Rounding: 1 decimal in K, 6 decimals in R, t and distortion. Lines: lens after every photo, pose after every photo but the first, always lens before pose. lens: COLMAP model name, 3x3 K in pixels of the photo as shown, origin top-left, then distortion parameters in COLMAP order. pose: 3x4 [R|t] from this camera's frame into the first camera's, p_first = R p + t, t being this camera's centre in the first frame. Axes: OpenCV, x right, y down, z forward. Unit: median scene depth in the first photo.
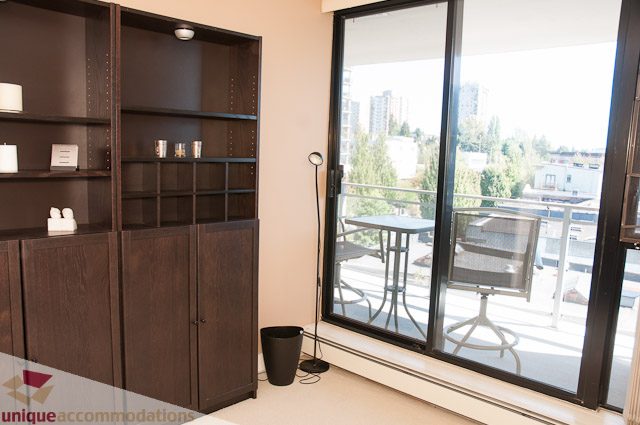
lens RADIAL K [[524.7, 0, 317.2], [0, 524.7, 225.0], [0, 0, 1]] dist [-0.153197, 0.184473]
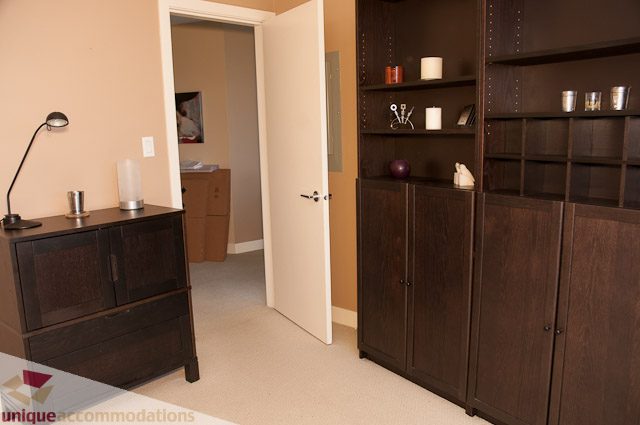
lens RADIAL K [[524.7, 0, 317.2], [0, 524.7, 225.0], [0, 0, 1]] dist [-0.153197, 0.184473]
pose [[-0.186064, 0.157186, -0.969883, 0.409404], [-0.116737, 0.976592, 0.180668, -0.044436], [0.975578, 0.146837, -0.163359, 0.579731]]
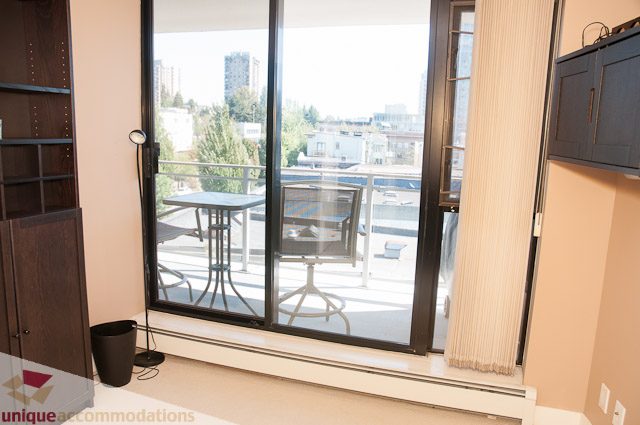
lens RADIAL K [[524.7, 0, 317.2], [0, 524.7, 225.0], [0, 0, 1]] dist [-0.153197, 0.184473]
pose [[0.912156, -0.081983, 0.401559, -0.080143], [0.060039, 0.995948, 0.066953, -0.013121], [-0.405421, -0.036962, 0.913383, 0.038129]]
